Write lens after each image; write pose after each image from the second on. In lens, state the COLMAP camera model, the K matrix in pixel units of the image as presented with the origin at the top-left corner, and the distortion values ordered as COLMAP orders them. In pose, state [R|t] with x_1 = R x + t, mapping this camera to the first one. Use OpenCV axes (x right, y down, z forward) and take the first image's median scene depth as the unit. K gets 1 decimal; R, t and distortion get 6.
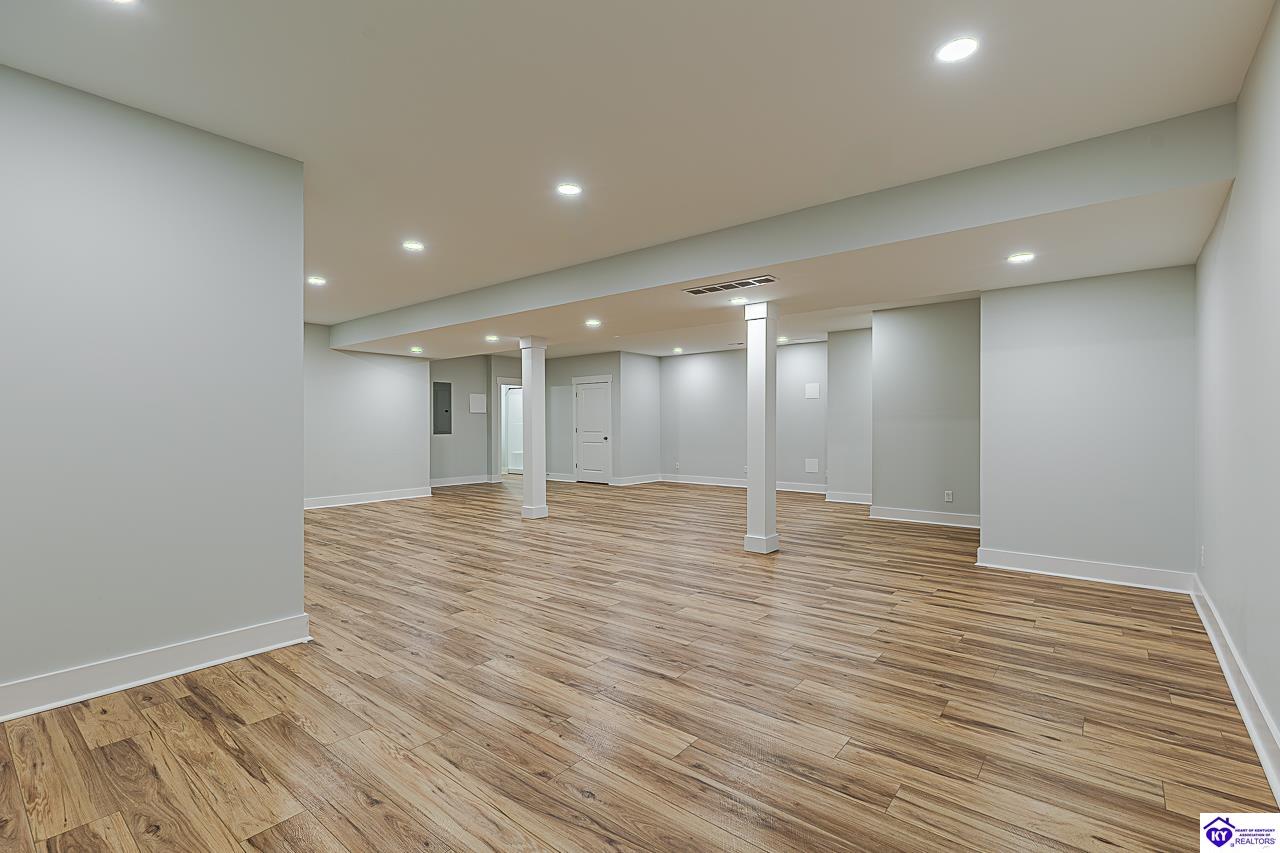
lens RADIAL K [[577.8, 0, 646.3], [0, 577.8, 427.5], [0, 0, 1]] dist [0.007691, -0.000486]
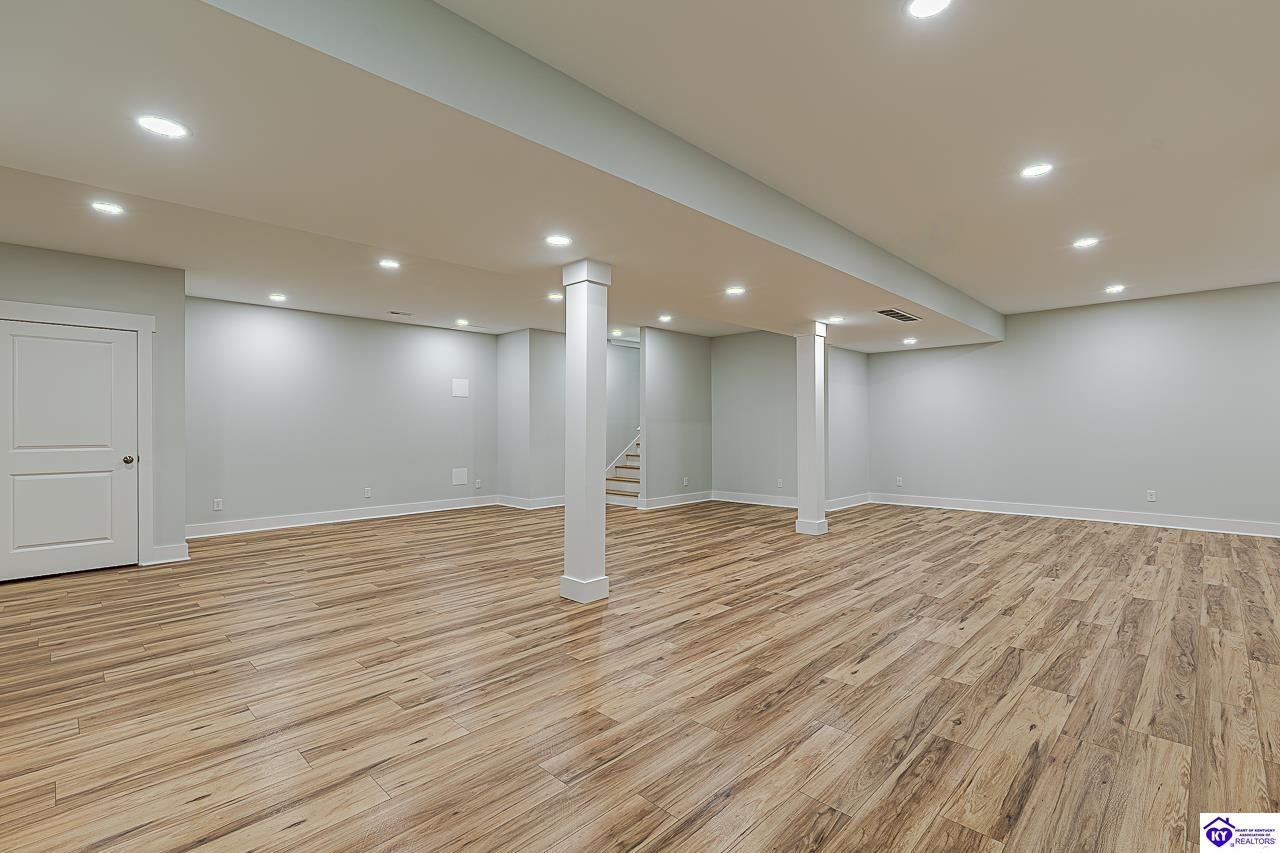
lens RADIAL K [[577.8, 0, 646.3], [0, 577.8, 427.5], [0, 0, 1]] dist [0.007691, -0.000486]
pose [[0.088866, 0.010549, 0.995988, -0.656941], [0.003734, 0.999933, -0.010924, 0.002332], [-0.996037, 0.004690, 0.088821, 0.803694]]
